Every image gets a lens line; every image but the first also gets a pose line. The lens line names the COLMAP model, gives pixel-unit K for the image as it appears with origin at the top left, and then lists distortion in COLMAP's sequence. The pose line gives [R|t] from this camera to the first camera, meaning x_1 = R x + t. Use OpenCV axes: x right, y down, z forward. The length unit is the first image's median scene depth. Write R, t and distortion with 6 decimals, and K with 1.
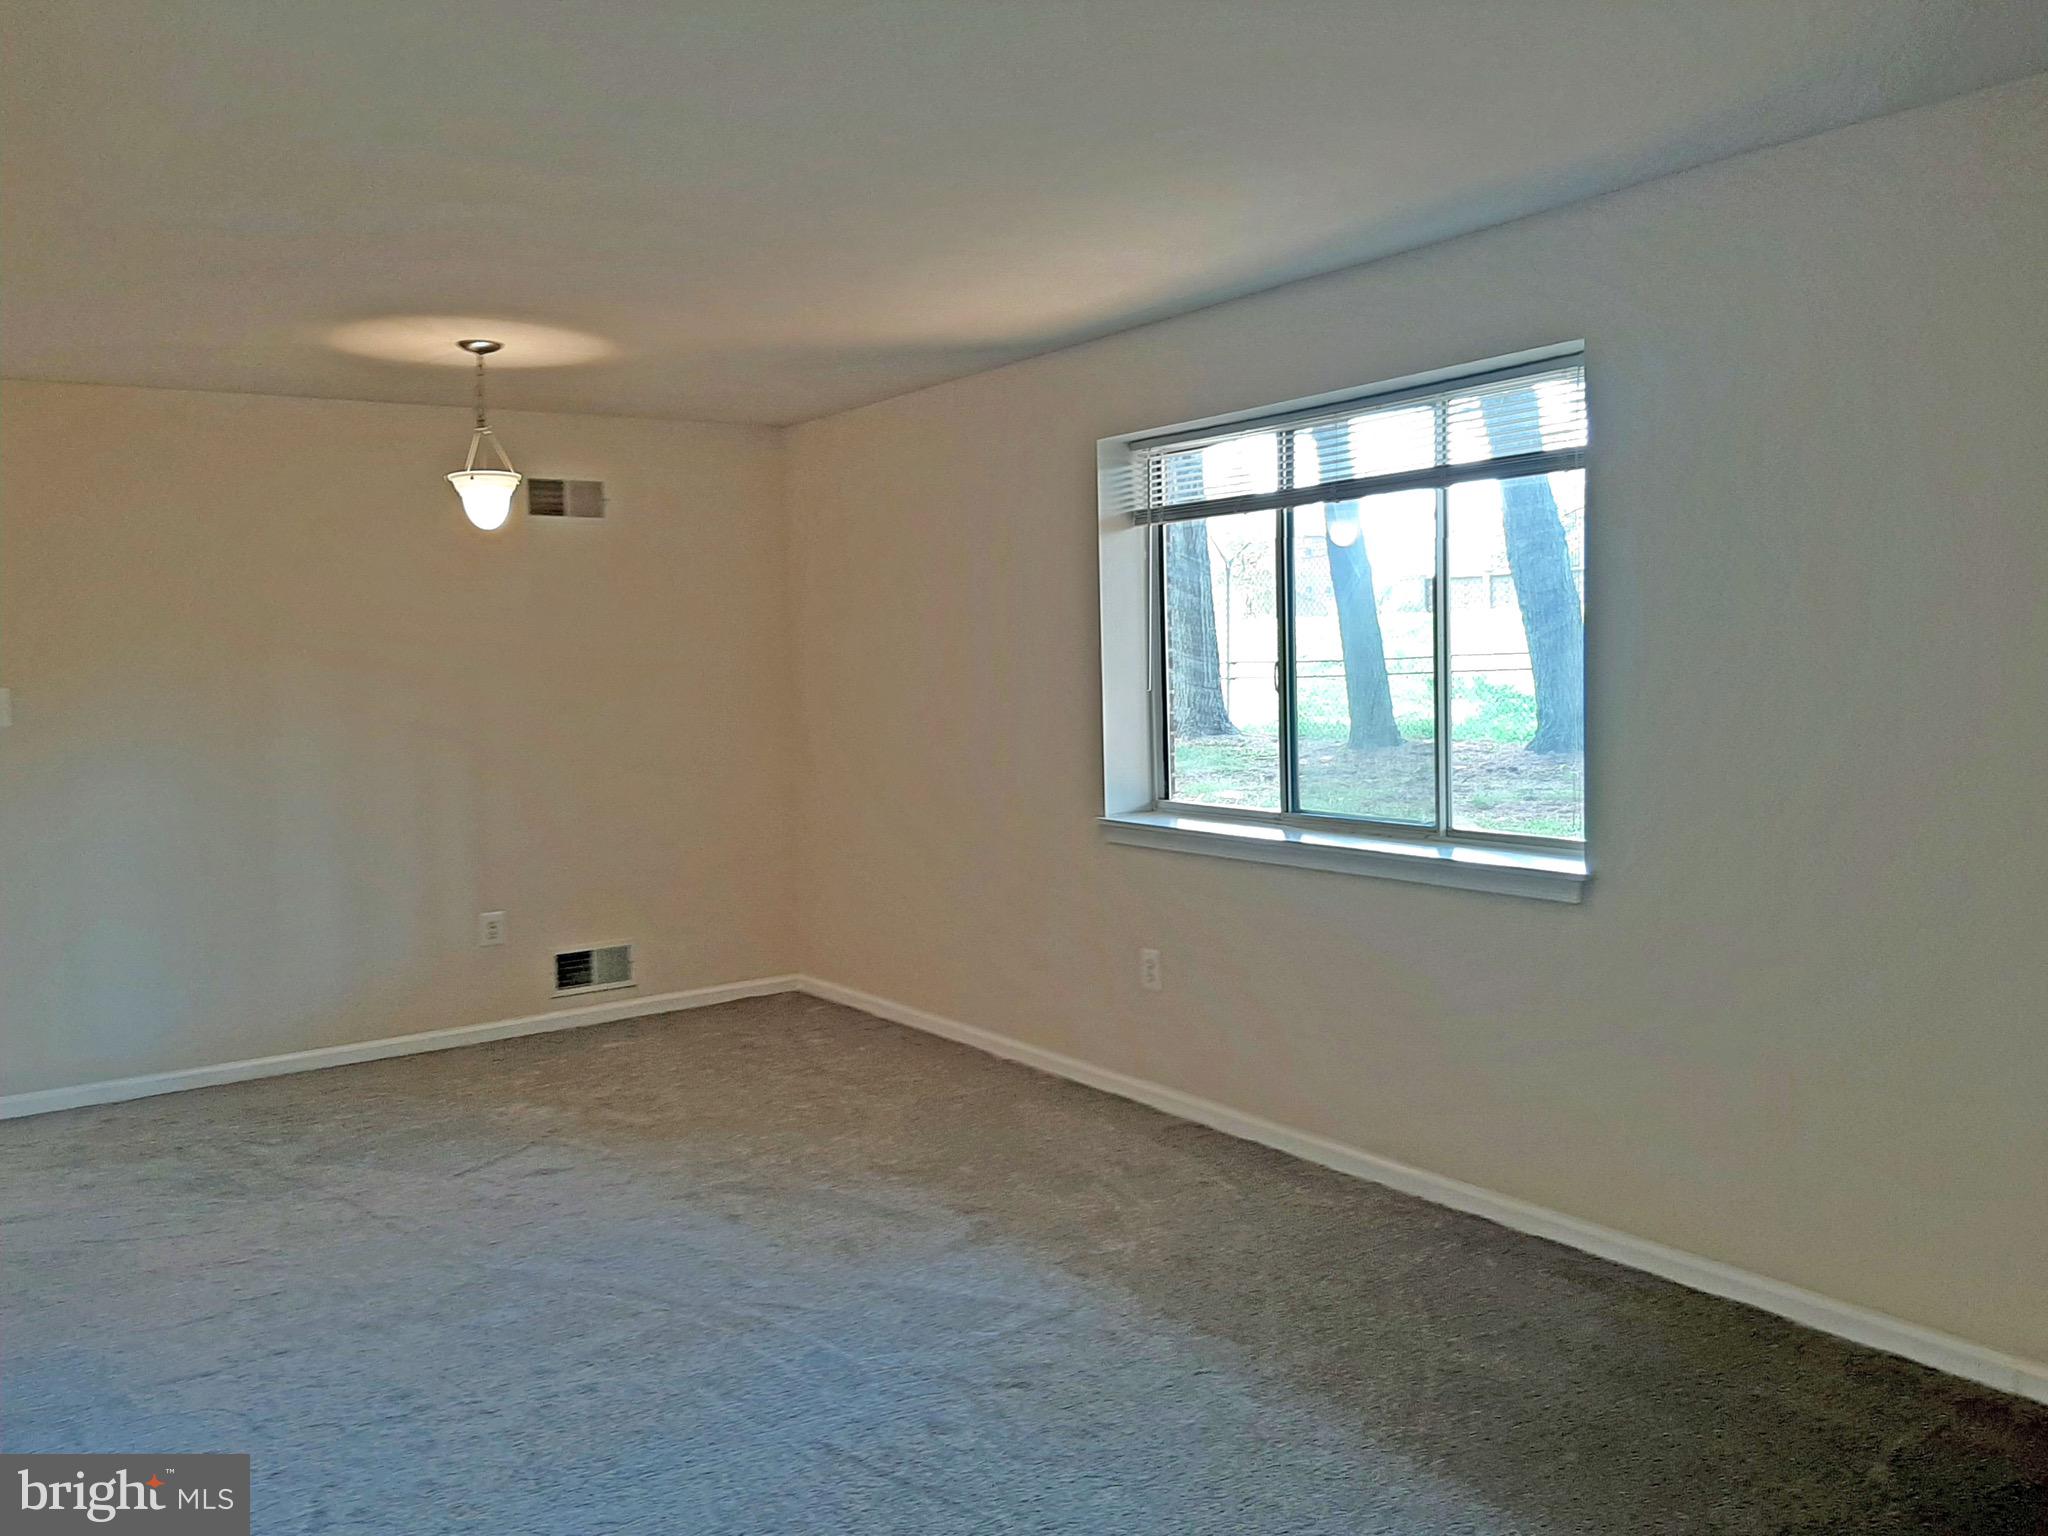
lens RADIAL K [[1626.2, 0, 1024.0], [0, 1626.2, 768.0], [0, 0, 1]] dist [0.011300, -0.003684]
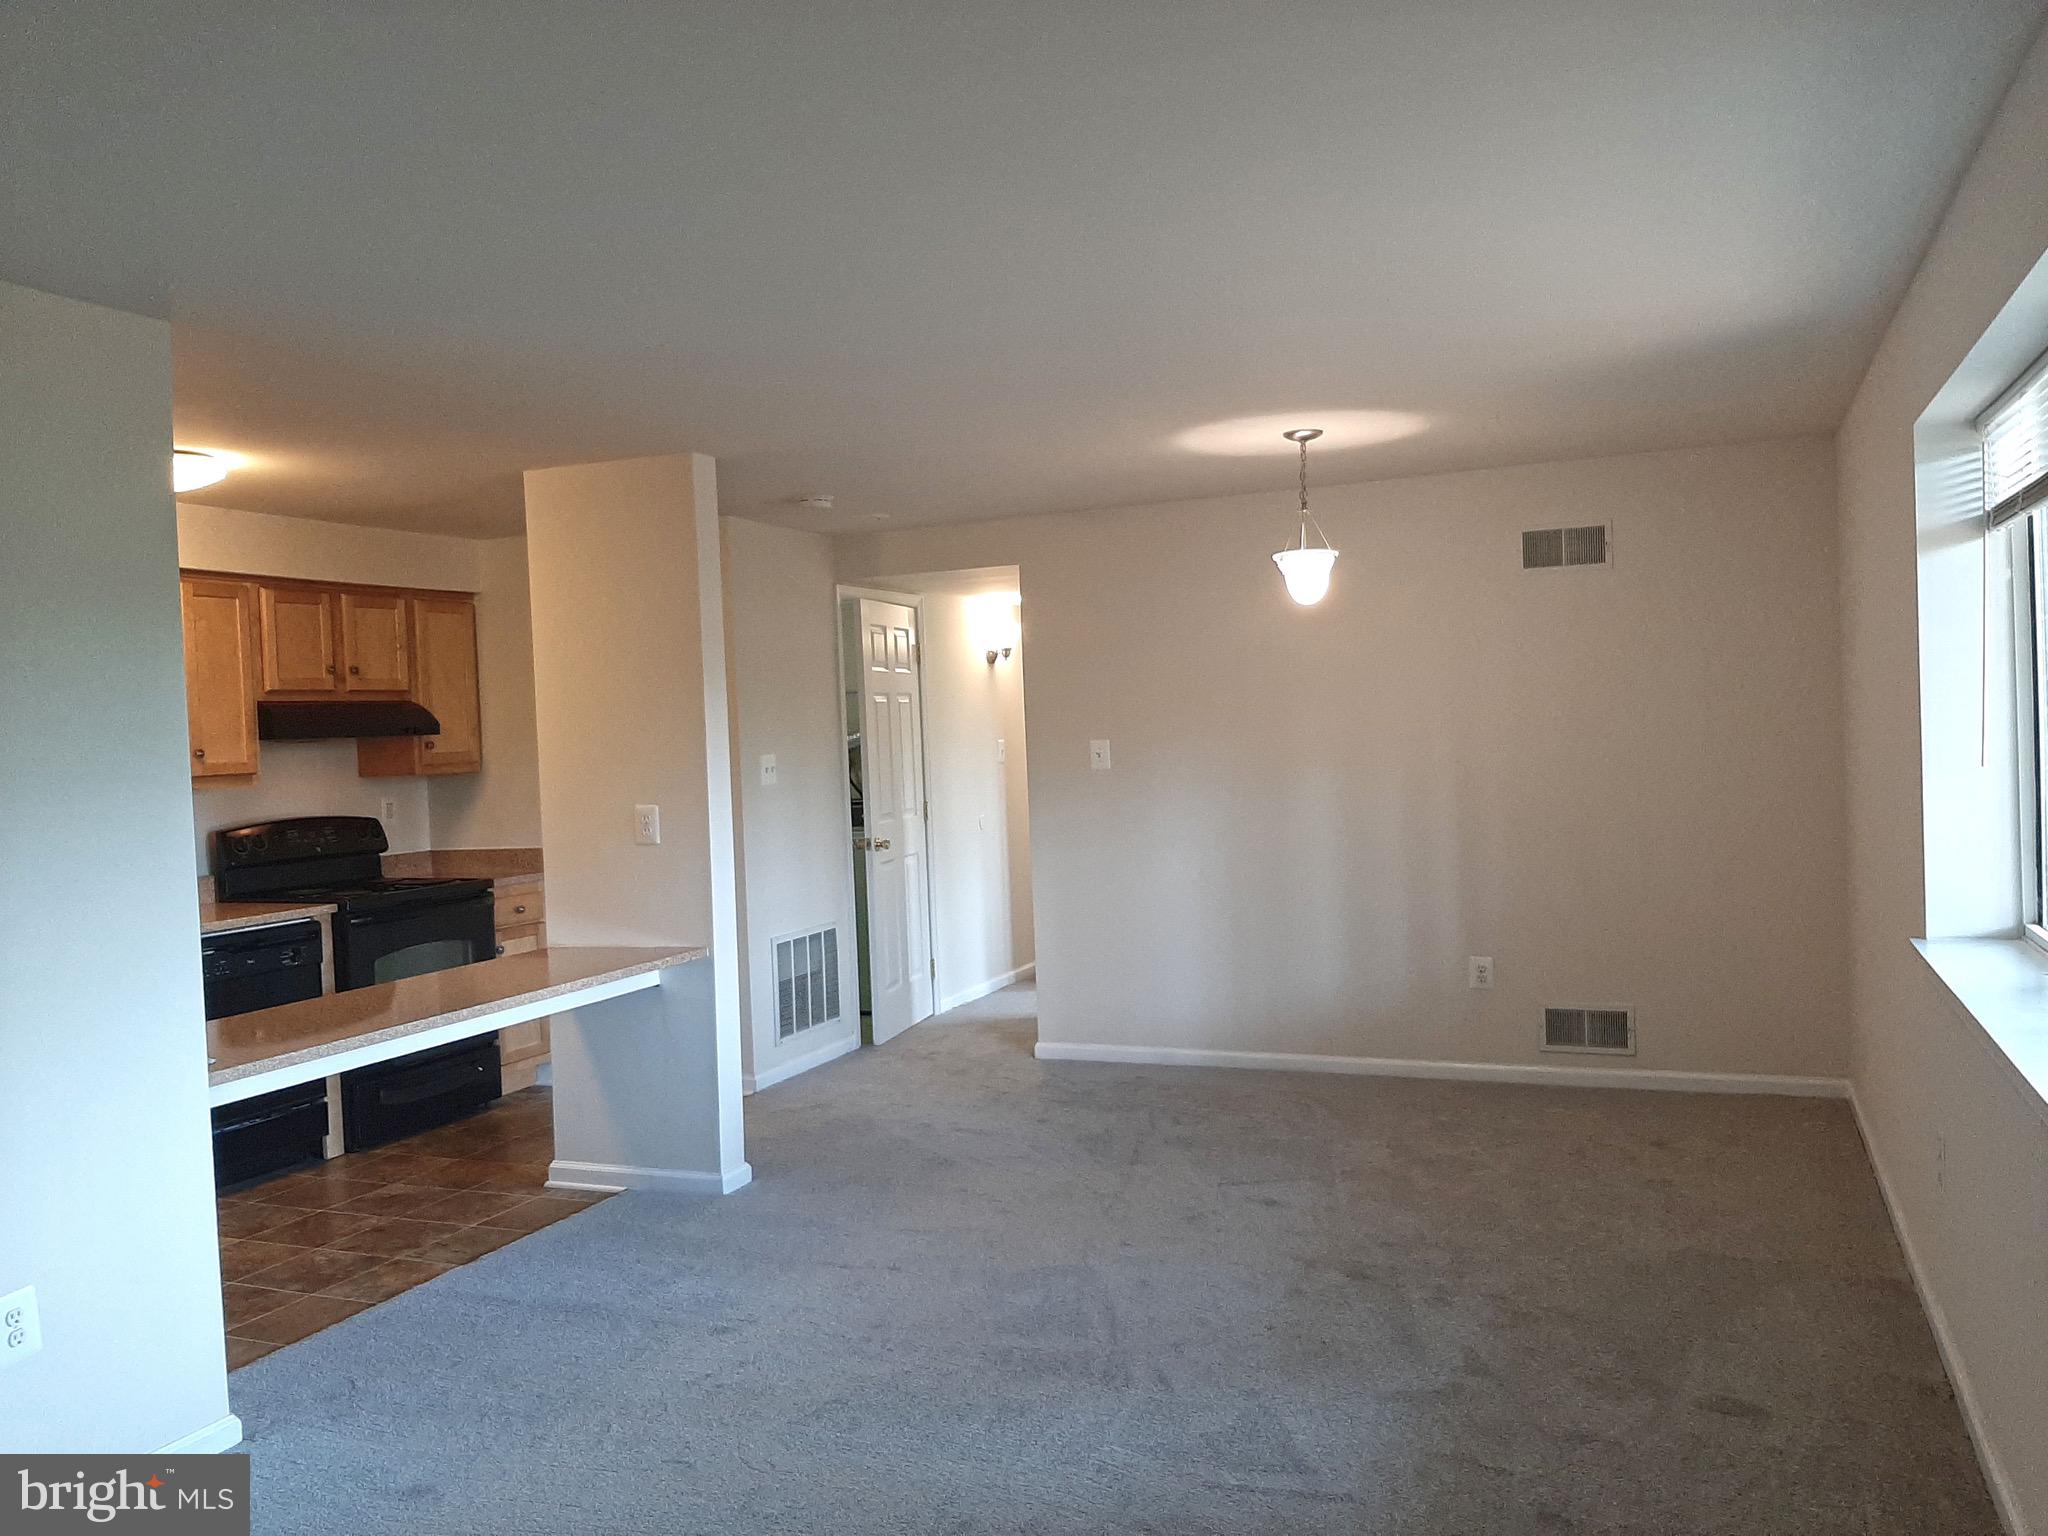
lens RADIAL K [[1552.5, 0, 1024.0], [0, 1552.5, 768.0], [0, 0, 1]] dist [0.024717, -0.002054]
pose [[0.526325, 0.028998, -0.849789, 0.456167], [-0.034217, 0.999331, 0.012908, -0.043419], [0.849595, 0.022284, 0.526965, 0.297439]]
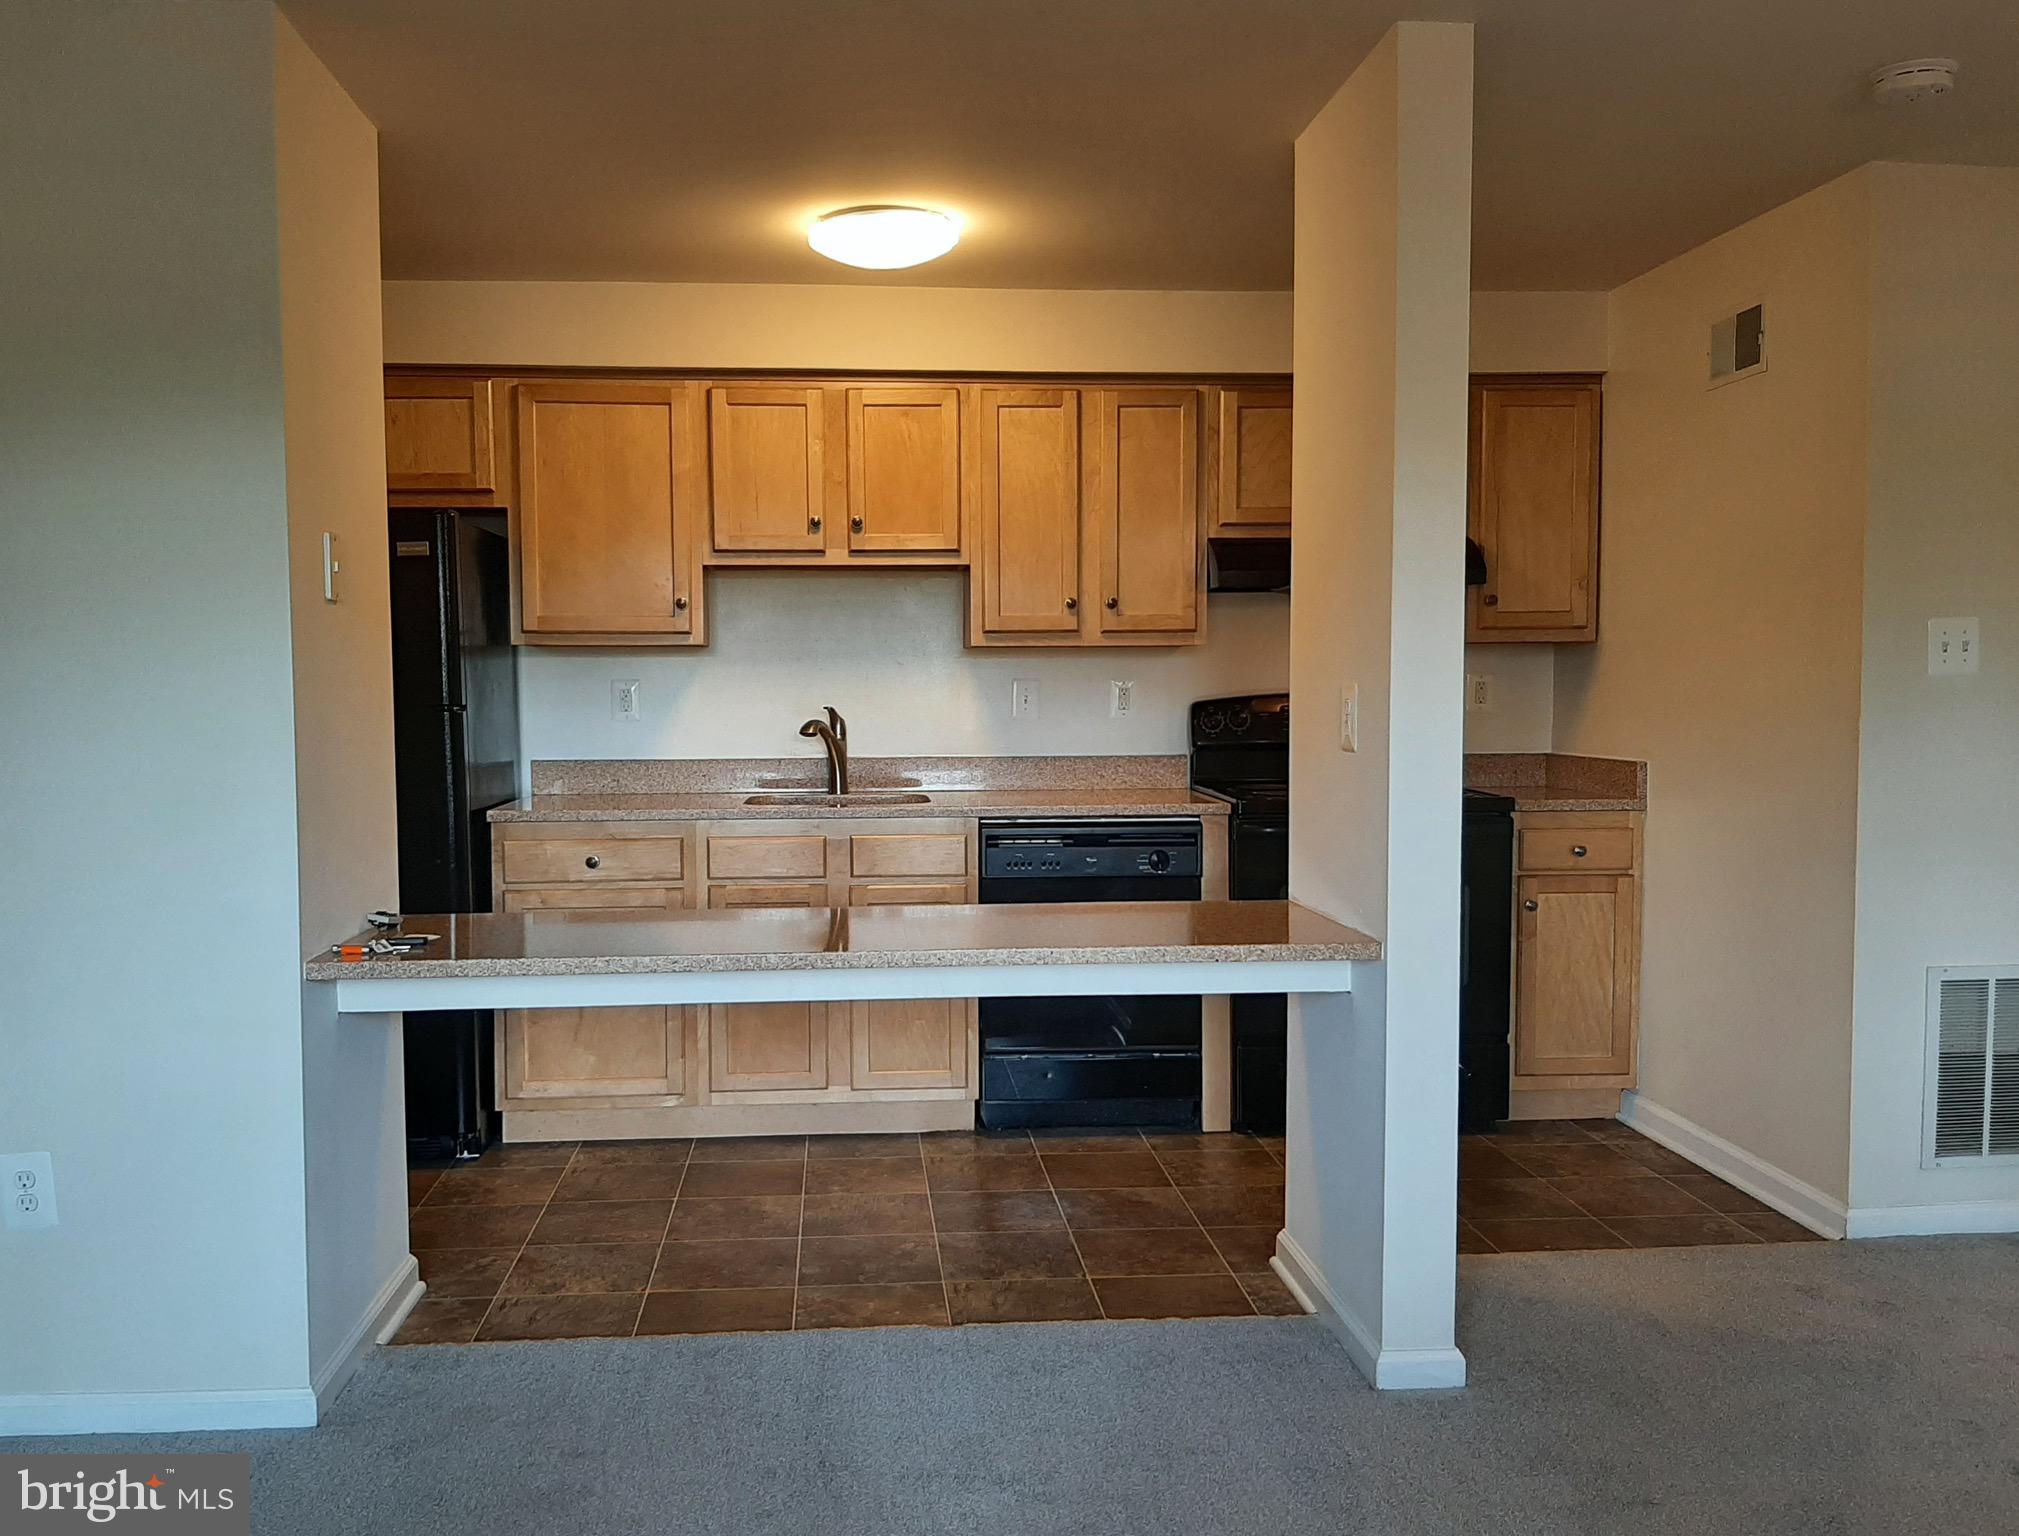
lens RADIAL K [[1684.3, 0, 1009.5], [0, 1684.3, 768.0], [0, 0, 1]] dist [0.071190, -0.090704]
pose [[-0.510319, 0.079646, -0.856289, 0.075051], [-0.040999, 0.992317, 0.116732, -0.035203], [0.859007, 0.094677, -0.503133, 0.849401]]
